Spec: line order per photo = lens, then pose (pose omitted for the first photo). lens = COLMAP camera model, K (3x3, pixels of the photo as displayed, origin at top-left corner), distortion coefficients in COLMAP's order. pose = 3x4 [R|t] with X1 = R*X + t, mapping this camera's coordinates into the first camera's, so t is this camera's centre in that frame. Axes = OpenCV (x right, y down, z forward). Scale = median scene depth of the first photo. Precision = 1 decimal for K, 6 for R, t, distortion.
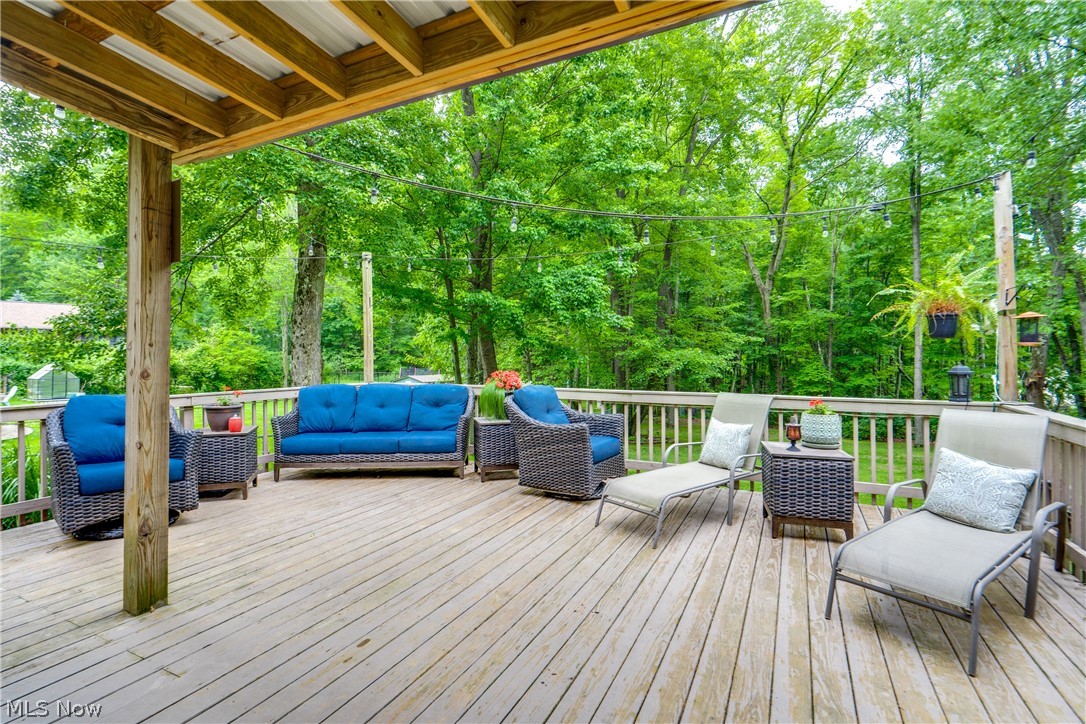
lens RADIAL K [[497.0, 0, 543.0], [0, 497.0, 362.0], [0, 0, 1]] dist [-0.000380, 0.000239]
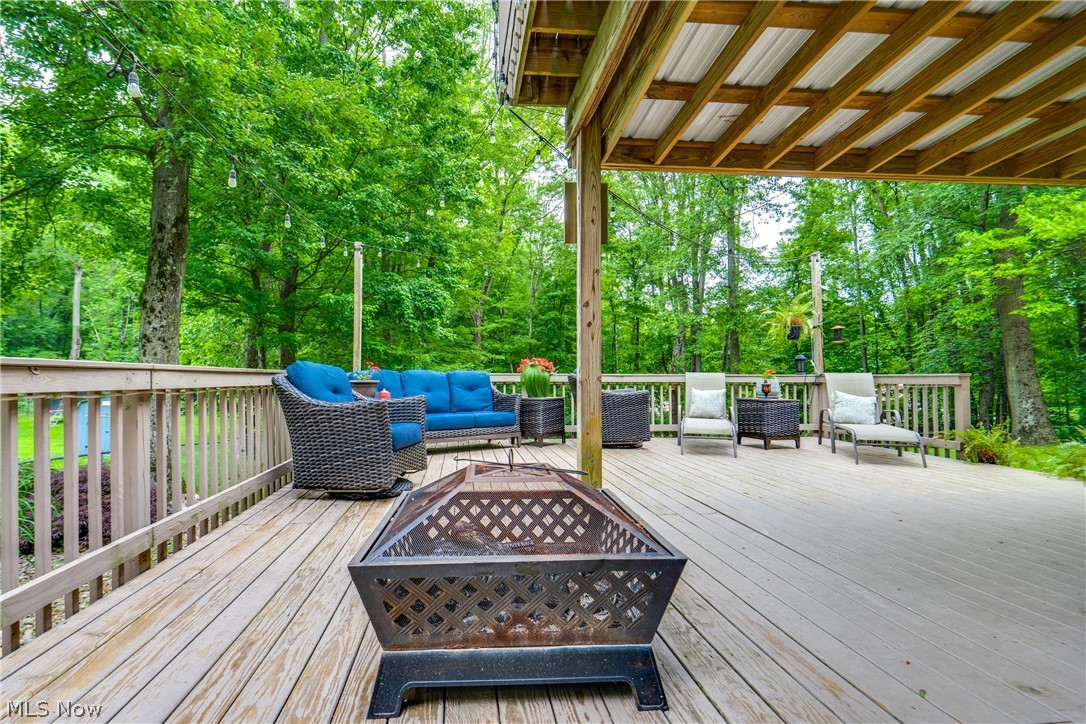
lens RADIAL K [[512.4, 0, 508.7], [0, 512.4, 364.6], [0, 0, 1]] dist [-0.003069, -0.000259]
pose [[0.850848, 0.016388, 0.525155, -0.440689], [0.006208, 0.999130, -0.041236, 0.047058], [-0.525374, 0.038346, 0.850007, -0.014954]]
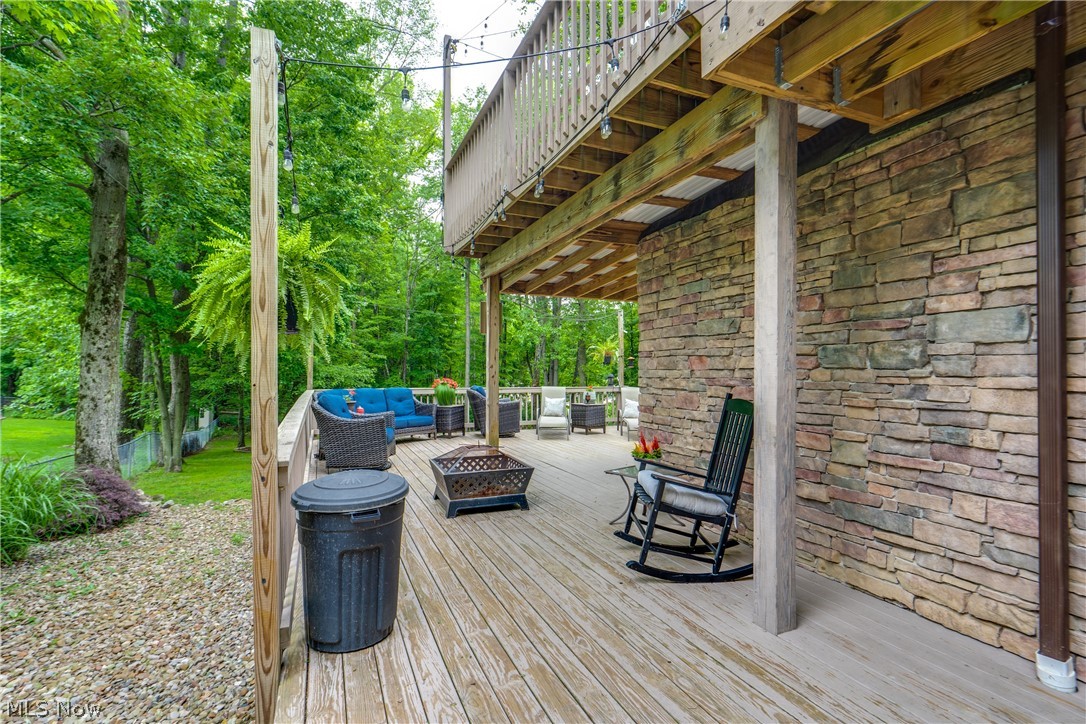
lens RADIAL K [[498.1, 0, 543.0], [0, 498.1, 362.0], [0, 0, 1]] dist [0.009398, 0.000293]
pose [[0.638481, 0.016998, 0.769450, -0.685608], [0.006322, 0.999607, -0.027328, 0.005612], [-0.769612, 0.022313, 0.638122, -0.229666]]
